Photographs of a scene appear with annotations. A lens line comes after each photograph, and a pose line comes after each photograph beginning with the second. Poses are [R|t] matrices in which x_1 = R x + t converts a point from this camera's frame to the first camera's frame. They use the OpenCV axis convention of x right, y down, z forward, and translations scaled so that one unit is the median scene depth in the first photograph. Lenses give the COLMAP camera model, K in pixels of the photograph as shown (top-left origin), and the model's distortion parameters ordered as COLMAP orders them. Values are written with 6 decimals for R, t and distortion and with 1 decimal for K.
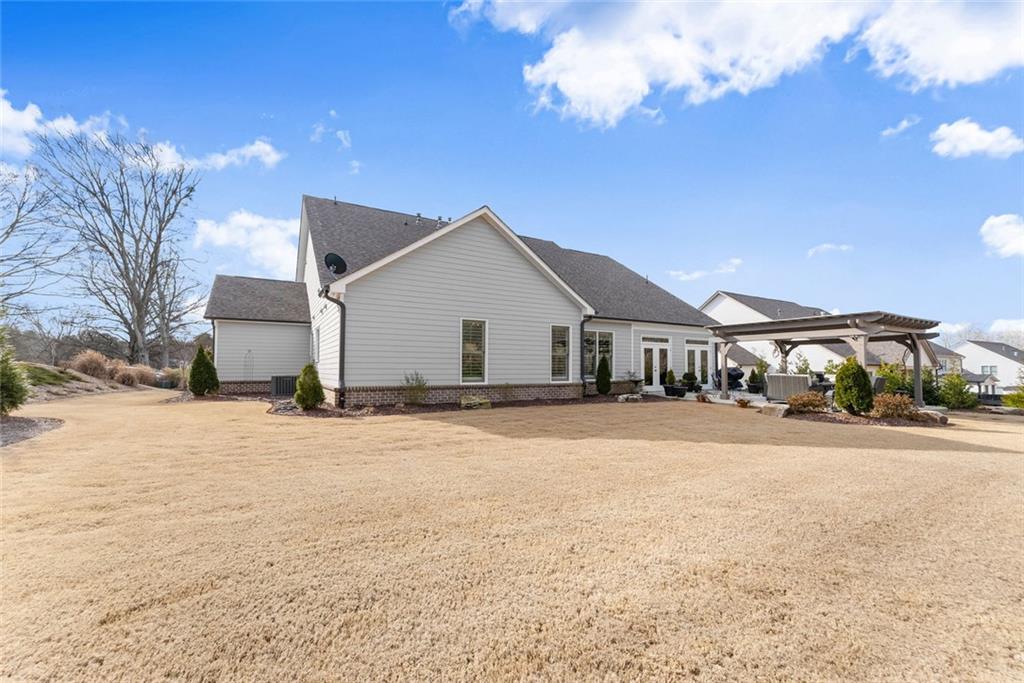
lens RADIAL K [[511.3, 0, 512.0], [0, 511.3, 341.5], [0, 0, 1]] dist [0.002070, 0.000483]
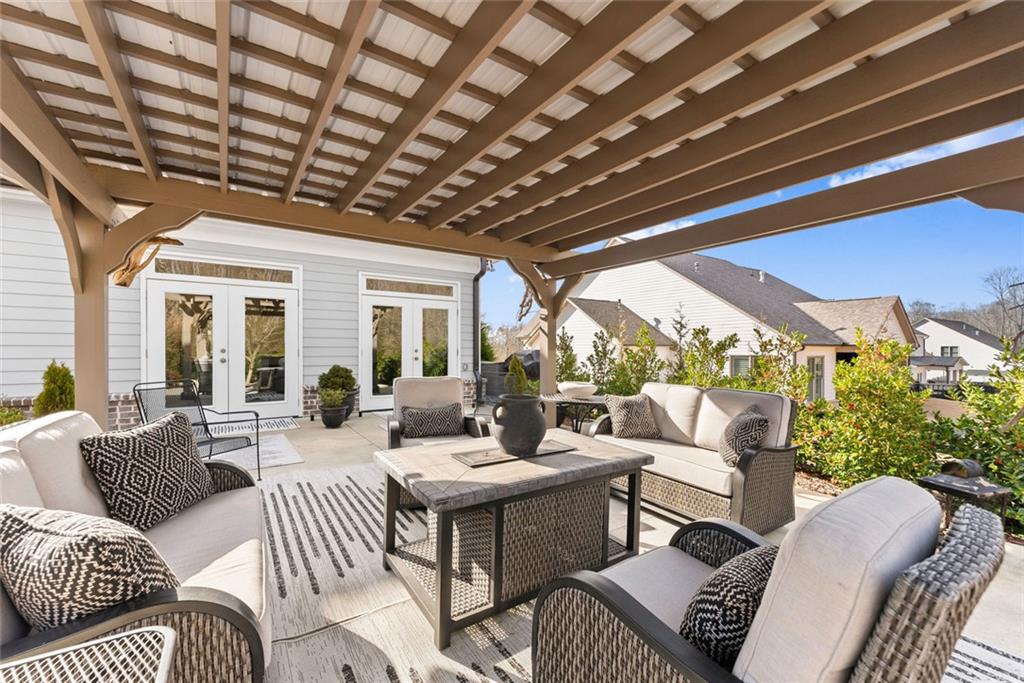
lens RADIAL K [[414.4, 0, 512.0], [0, 414.4, 341.5], [0, 0, 1]] dist [-0.001756, -0.000160]
pose [[0.999753, 0.015945, -0.015493, 0.404832], [-0.015051, 0.998307, 0.056186, 0.022786], [0.016363, -0.055939, 0.998300, 0.604543]]
